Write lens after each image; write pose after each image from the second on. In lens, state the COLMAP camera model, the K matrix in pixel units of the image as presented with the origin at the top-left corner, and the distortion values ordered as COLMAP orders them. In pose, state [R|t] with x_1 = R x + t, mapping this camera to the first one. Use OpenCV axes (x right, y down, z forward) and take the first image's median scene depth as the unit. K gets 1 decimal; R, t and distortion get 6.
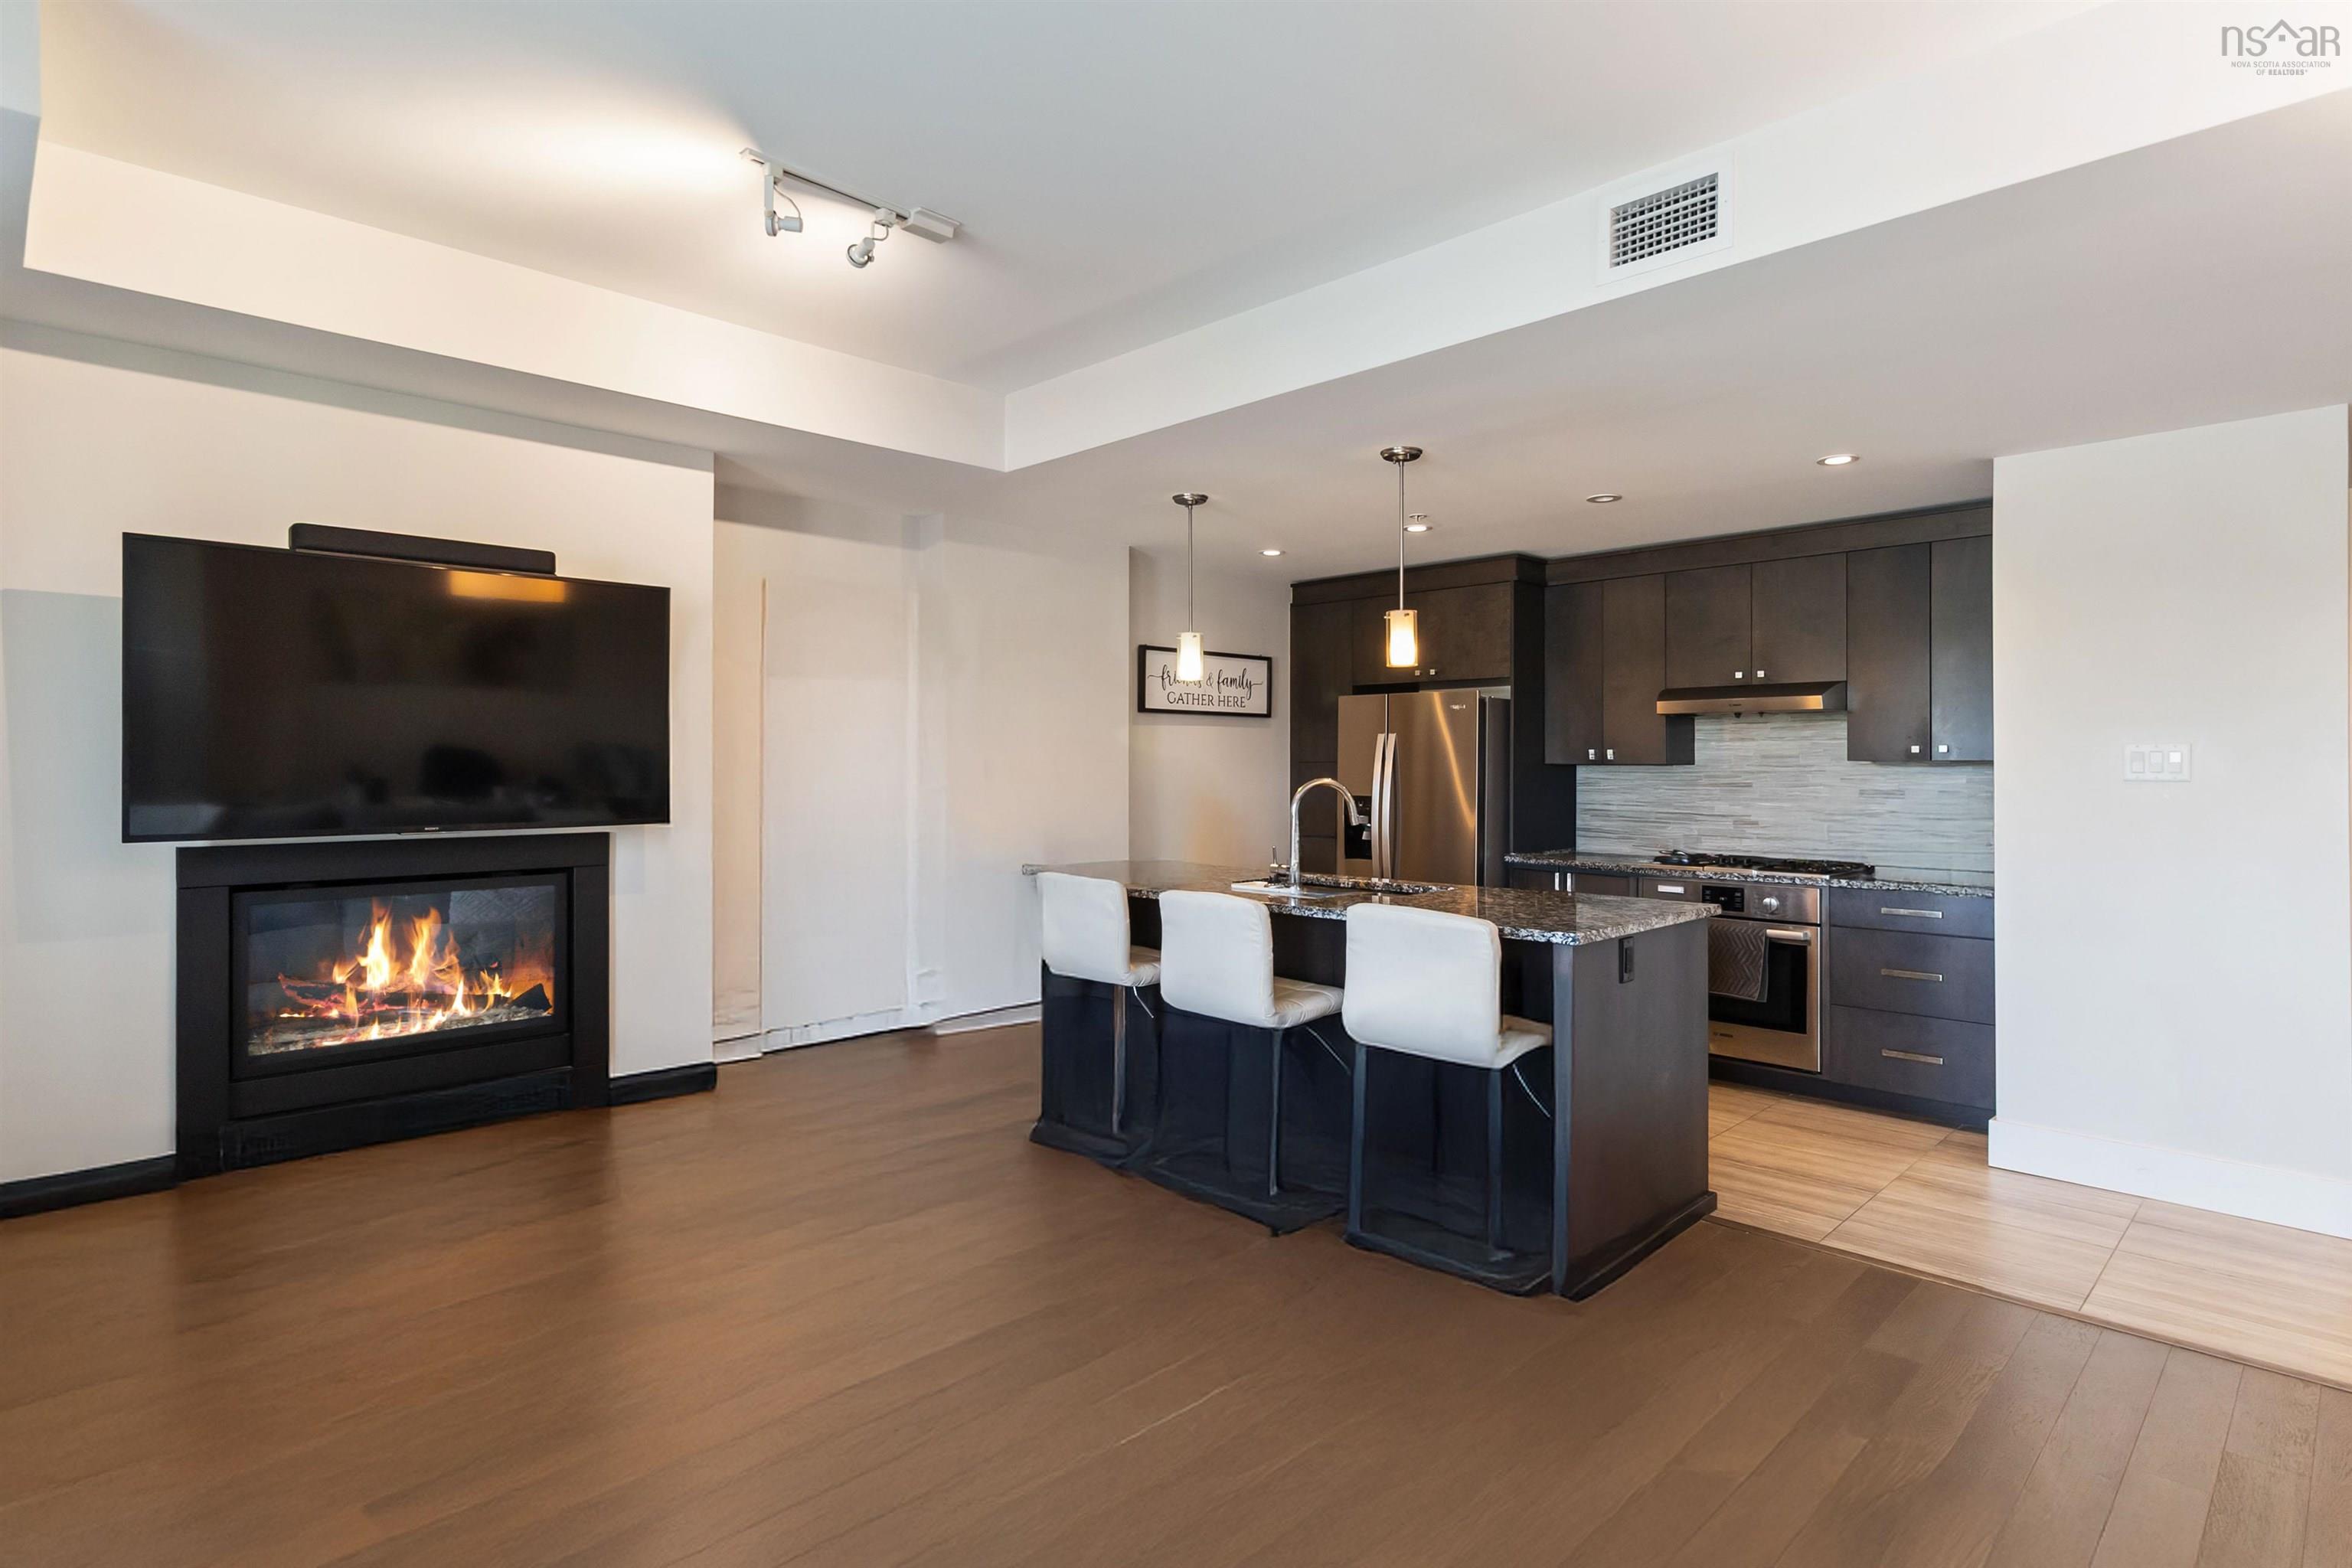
lens RADIAL K [[1232.7, 0, 1176.0], [0, 1232.7, 784.0], [0, 0, 1]] dist [-0.001262, 0.000088]
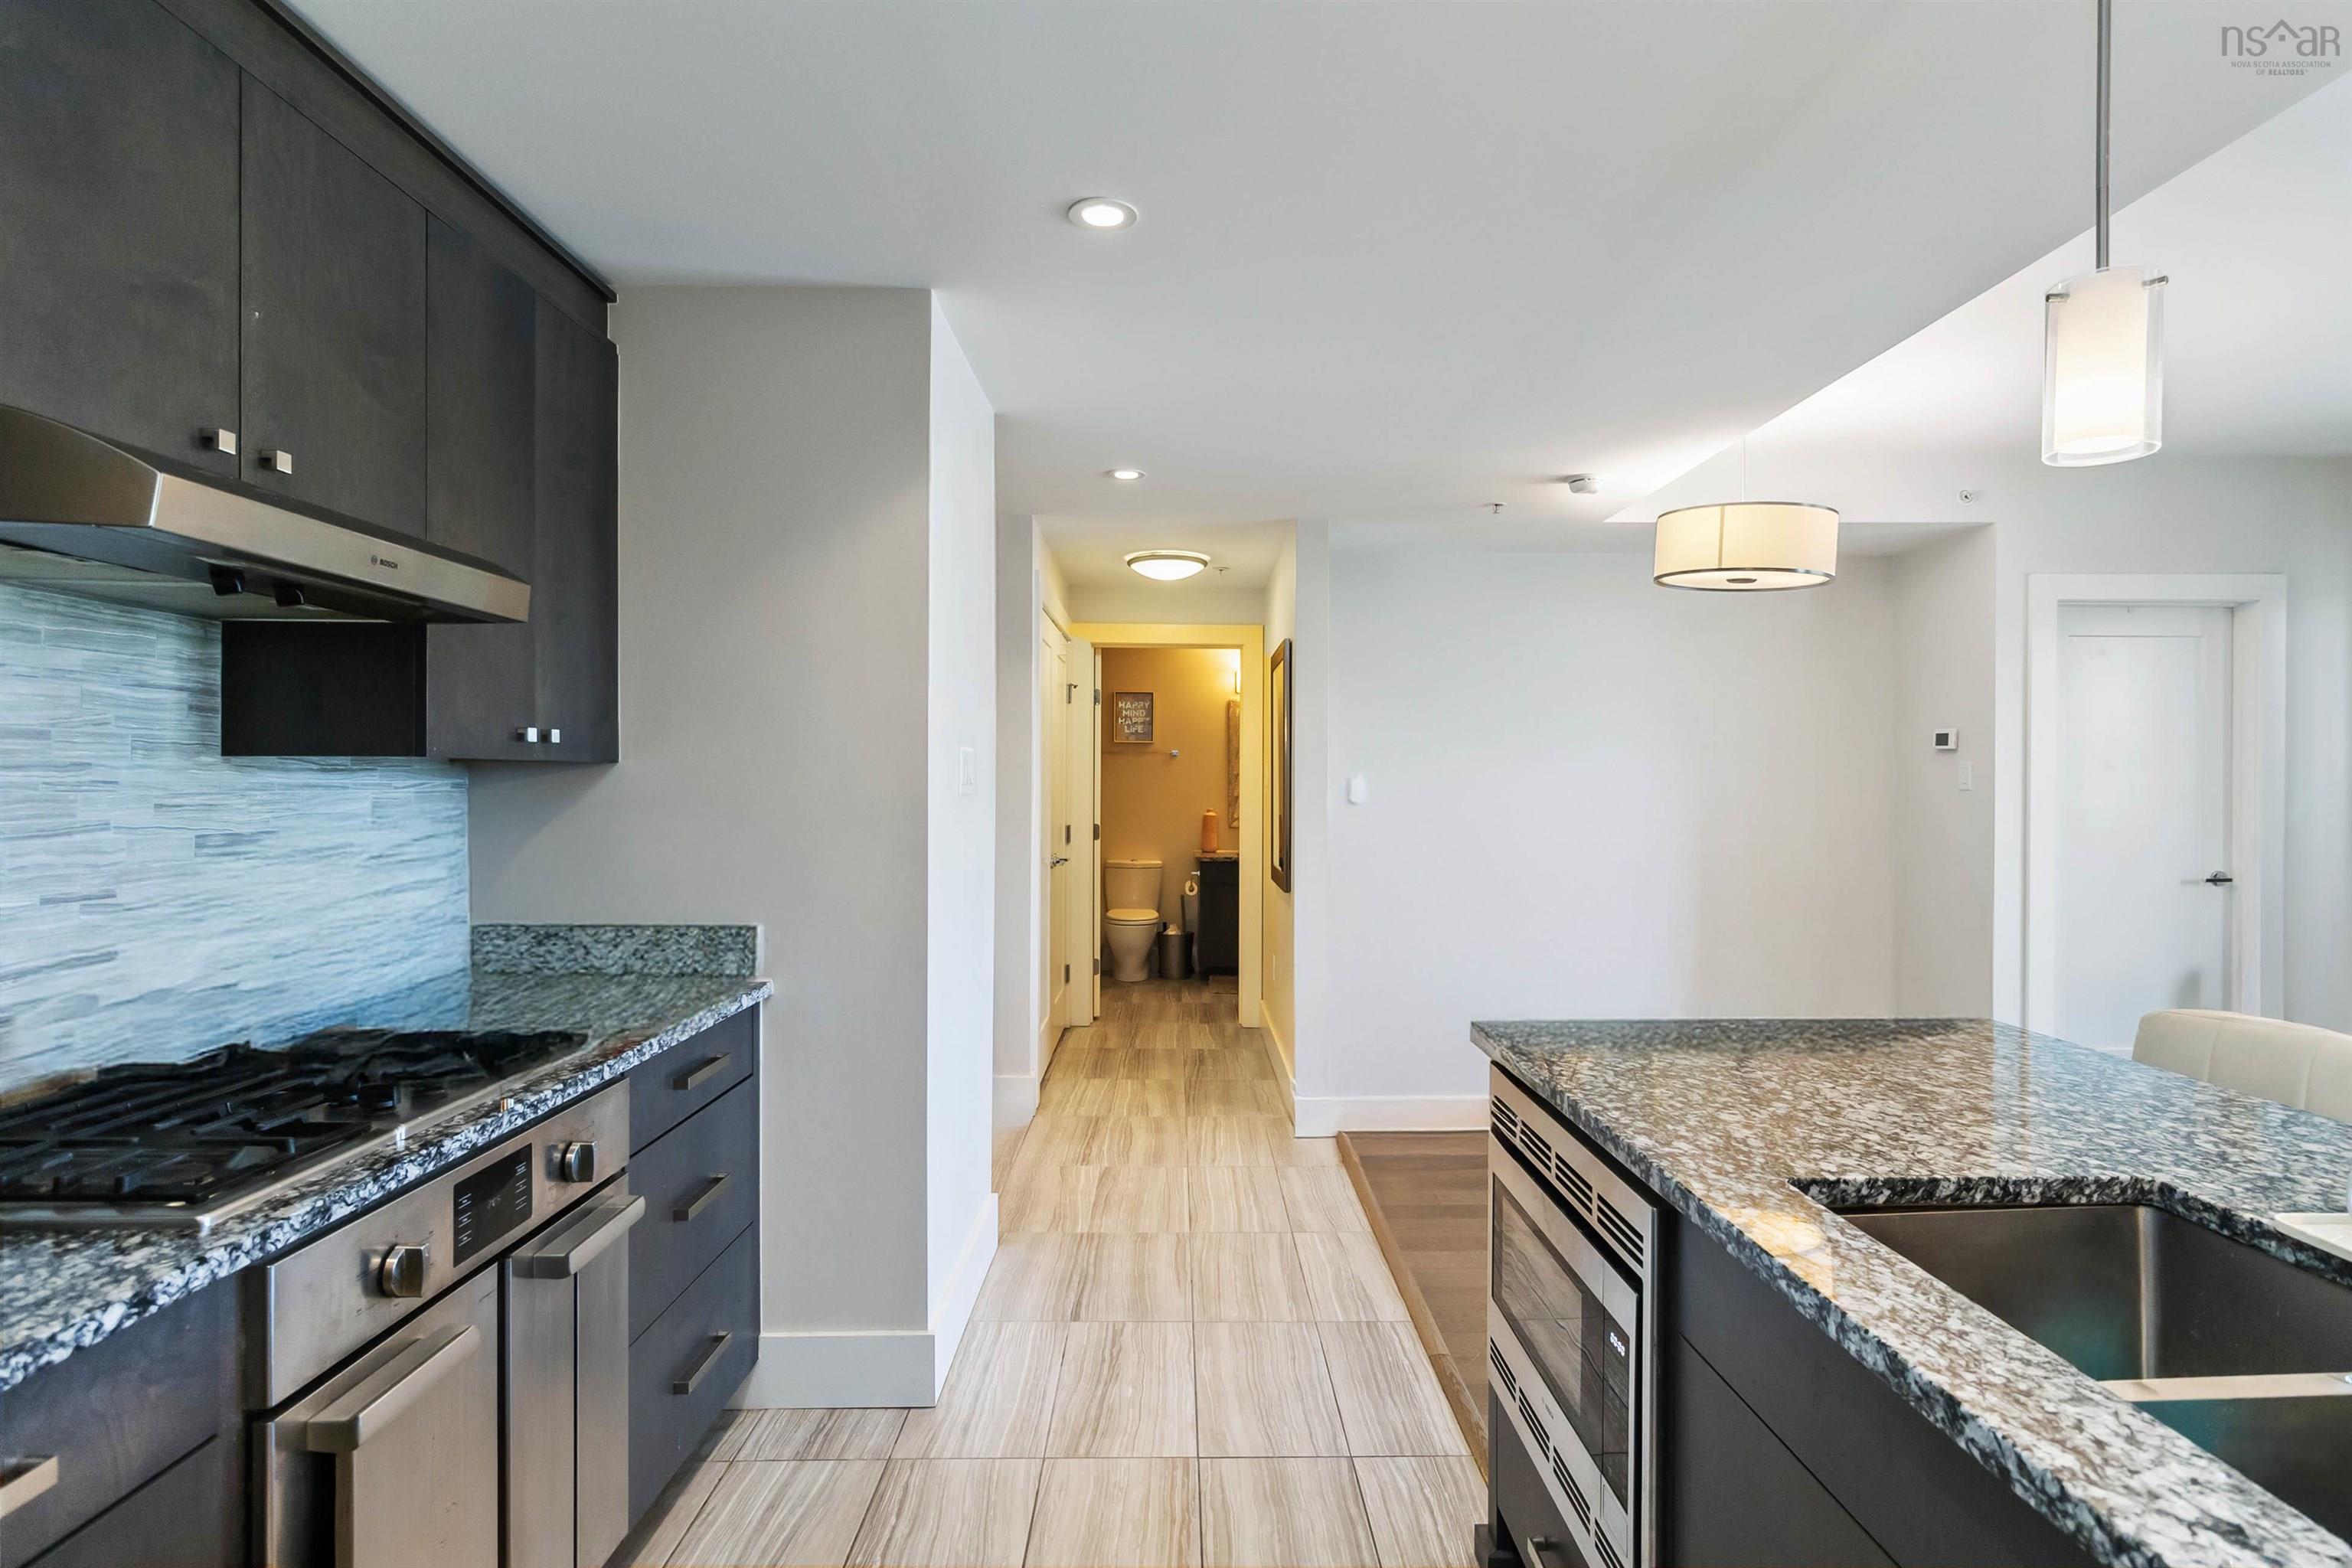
lens RADIAL K [[1225.8, 0, 1211.6], [0, 1225.8, 761.6], [0, 0, 1]] dist [0.000819, 0.000839]
pose [[-0.727011, 0.006885, 0.686592, 0.101115], [0.003809, 0.999975, -0.005995, -0.012823], [-0.686616, -0.001743, -0.727018, 1.026646]]
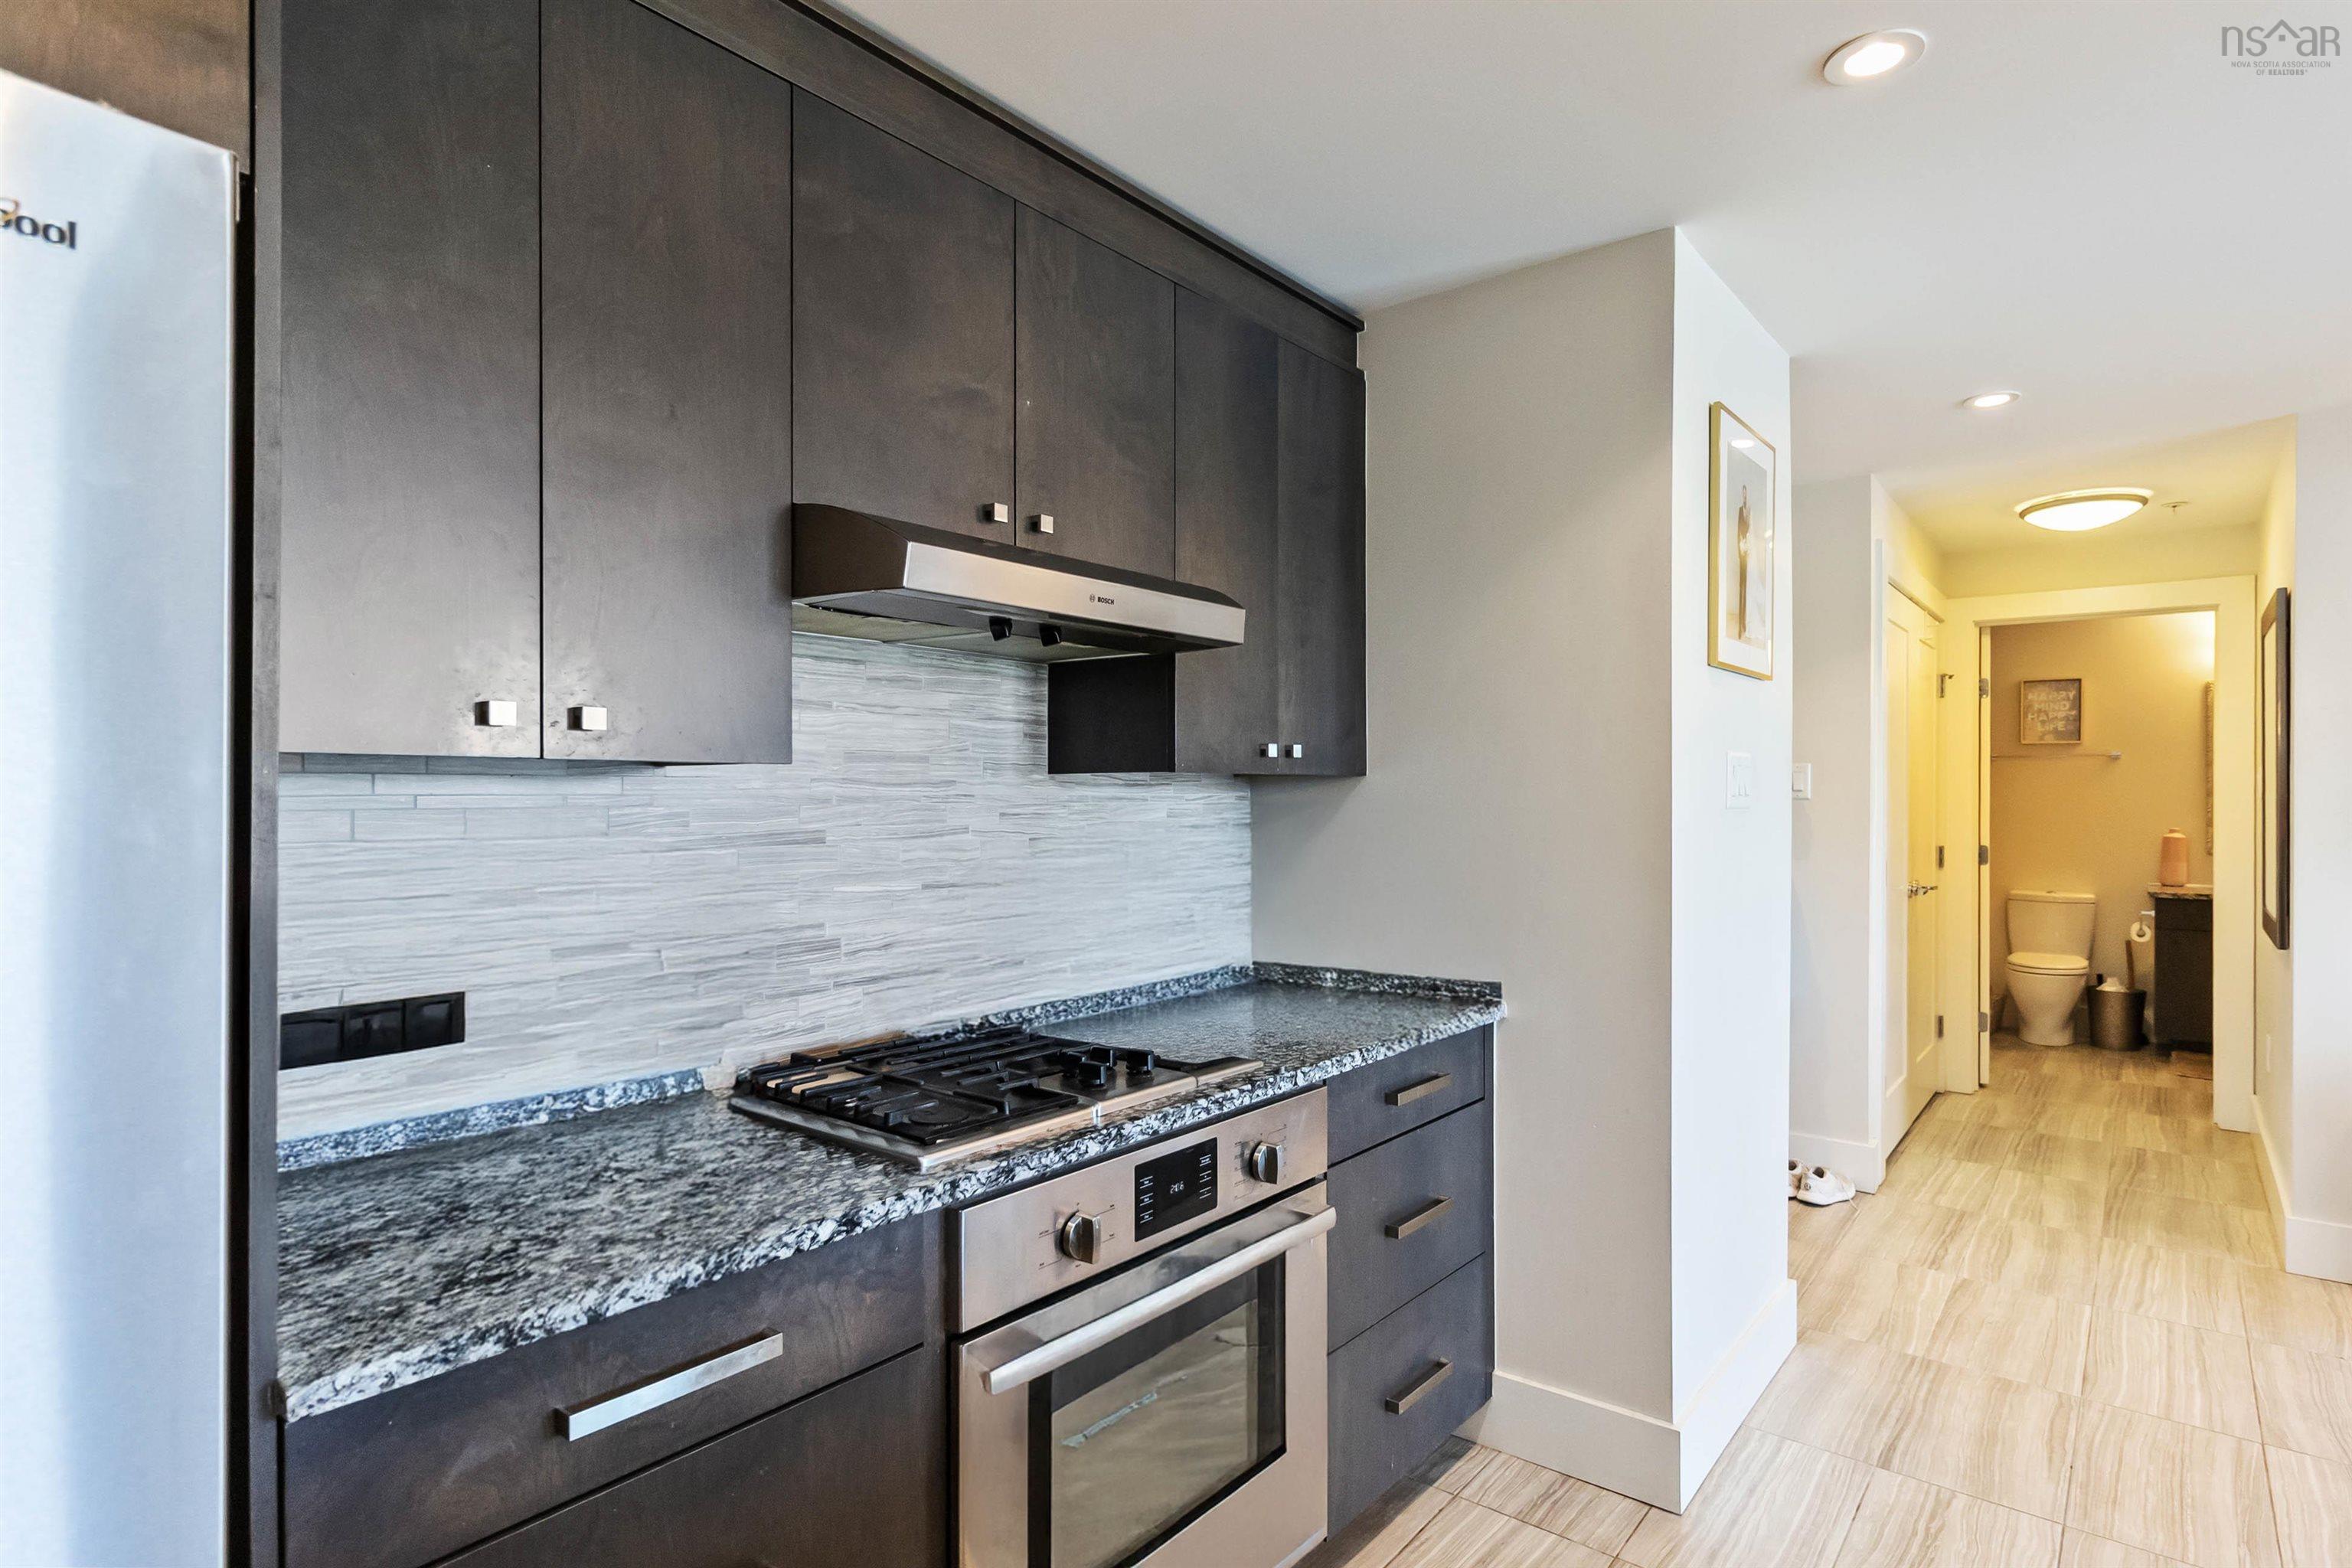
lens RADIAL K [[1232.7, 0, 1176.0], [0, 1232.7, 784.0], [0, 0, 1]] dist [-0.001262, 0.000088]
pose [[-0.114585, 0.005018, 0.993401, 0.113686], [0.012240, 0.999918, -0.003640, -0.011944], [-0.993338, 0.011742, -0.114637, 0.970974]]
